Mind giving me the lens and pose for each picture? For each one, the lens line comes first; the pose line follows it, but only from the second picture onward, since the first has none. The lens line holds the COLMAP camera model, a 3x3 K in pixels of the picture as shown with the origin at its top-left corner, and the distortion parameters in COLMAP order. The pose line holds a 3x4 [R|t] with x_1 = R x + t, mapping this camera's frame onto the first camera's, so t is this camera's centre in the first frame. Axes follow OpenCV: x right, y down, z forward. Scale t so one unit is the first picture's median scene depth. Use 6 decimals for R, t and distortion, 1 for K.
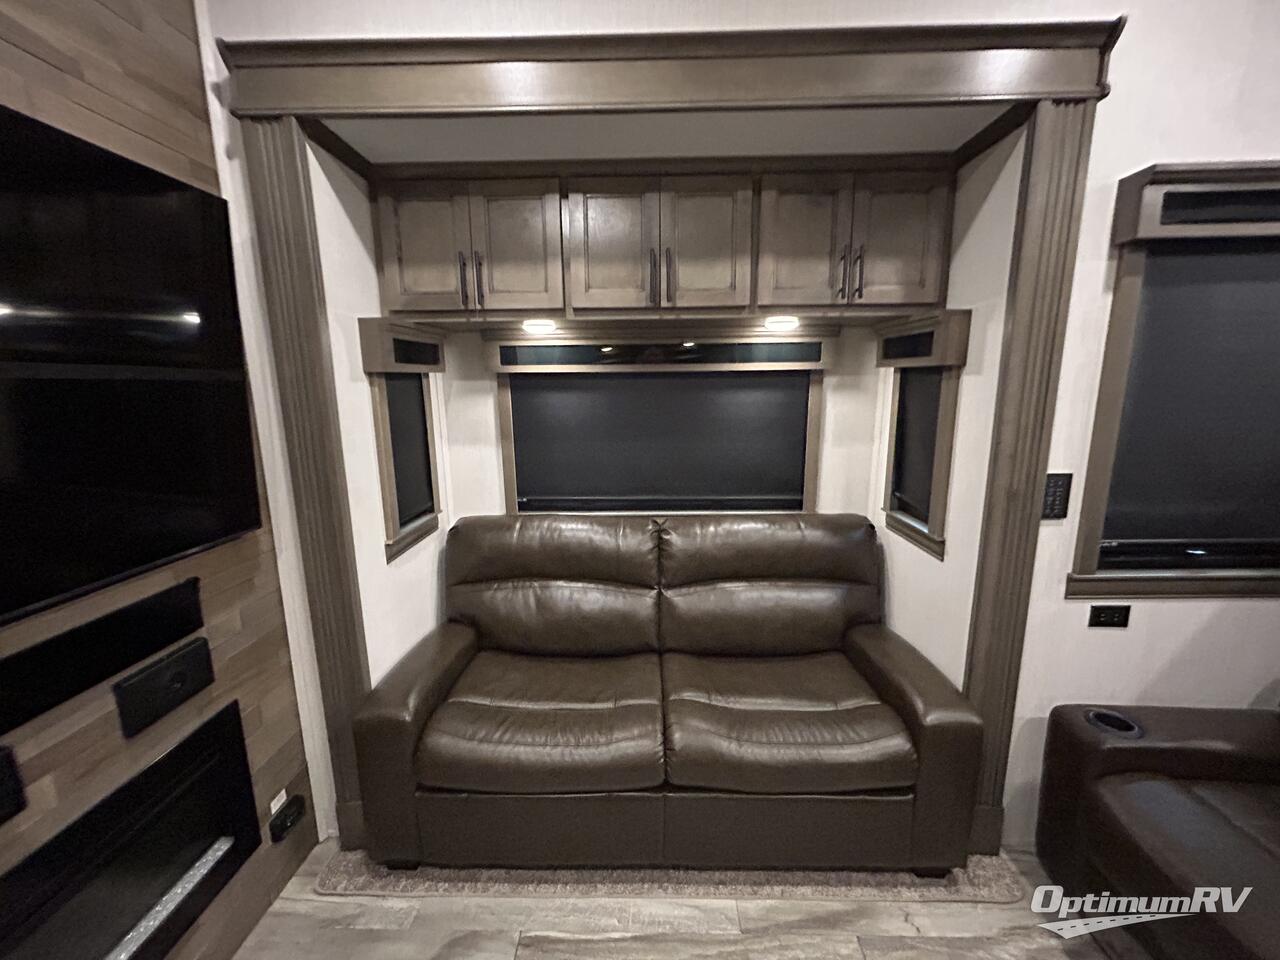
lens RADIAL K [[516.5, 0, 640.0], [0, 516.5, 480.0], [0, 0, 1]] dist [-0.001016, -0.000095]
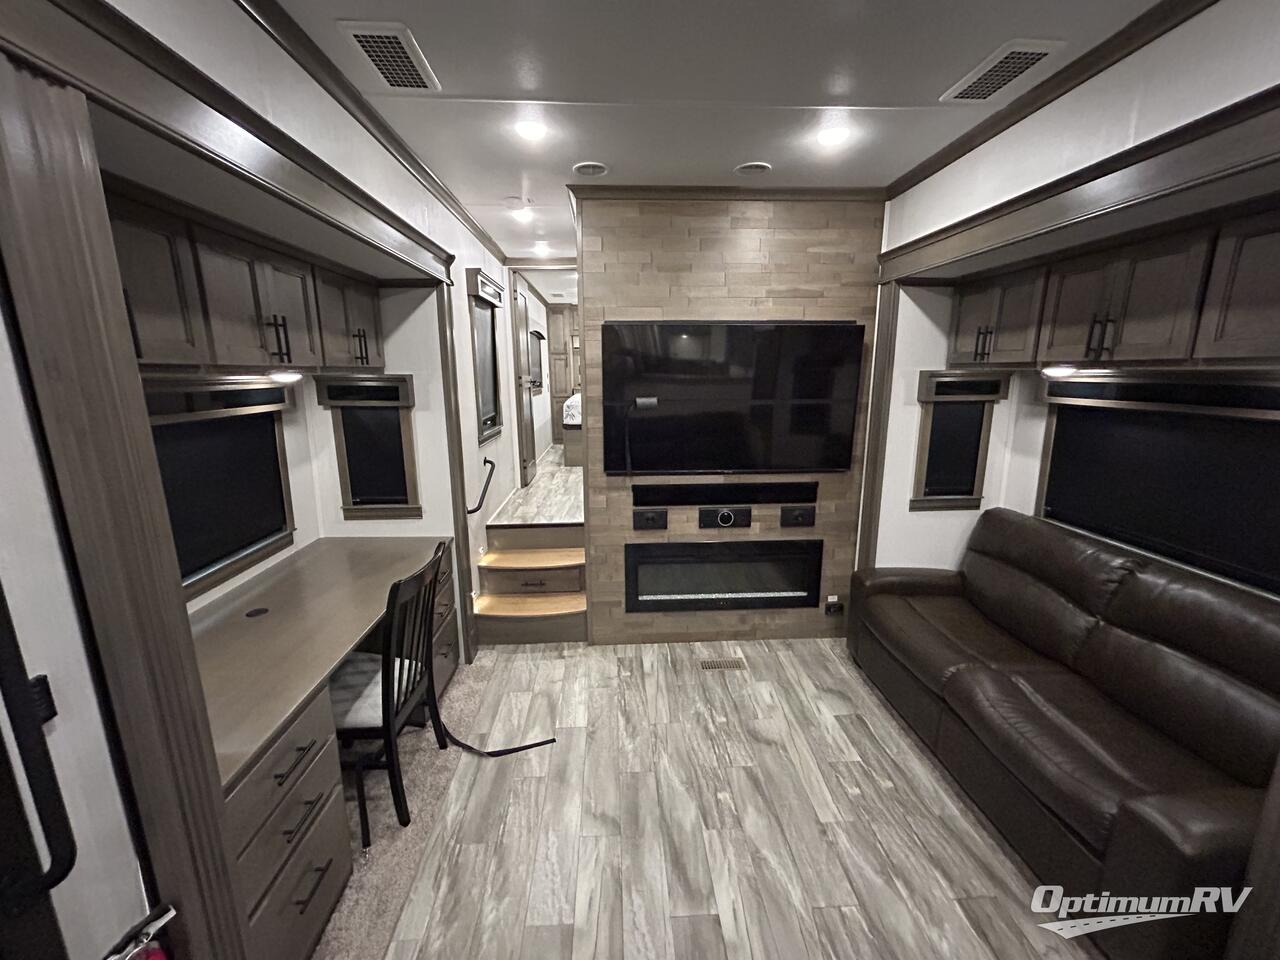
lens RADIAL K [[516.5, 0, 640.0], [0, 516.5, 480.0], [0, 0, 1]] dist [-0.001016, -0.000095]
pose [[0.076318, 0.217338, -0.973108, 1.165523], [-0.177611, 0.963309, 0.201220, -0.131982], [0.981137, 0.157478, 0.112120, -0.093694]]
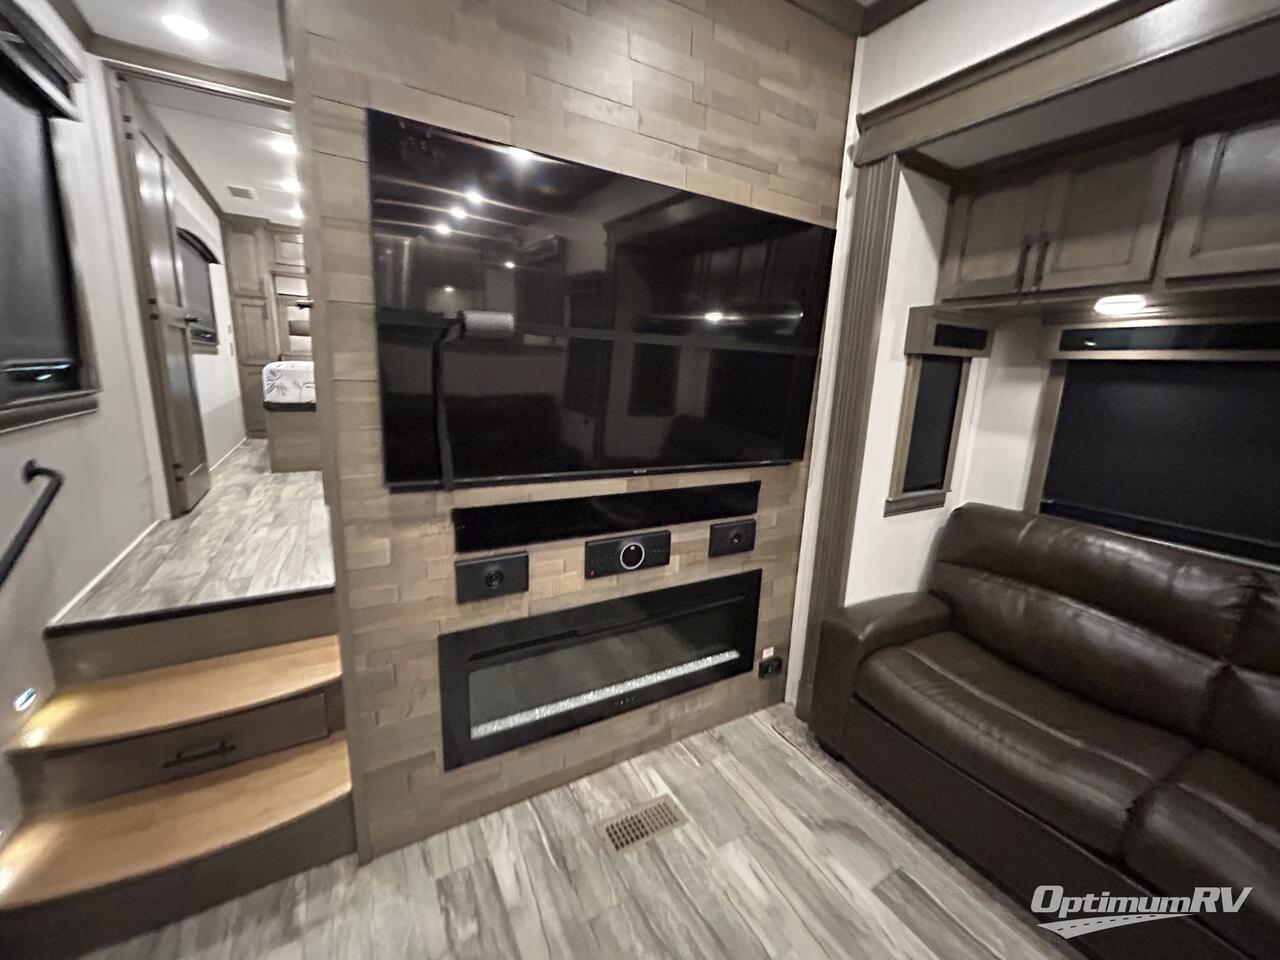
lens RADIAL K [[516.5, 0, 640.0], [0, 516.5, 480.0], [0, 0, 1]] dist [-0.001016, -0.000095]
pose [[0.522877, 0.208113, -0.826613, 0.191841], [-0.203103, 0.972226, 0.116299, 0.060471], [0.827858, 0.107078, 0.550623, -0.130639]]
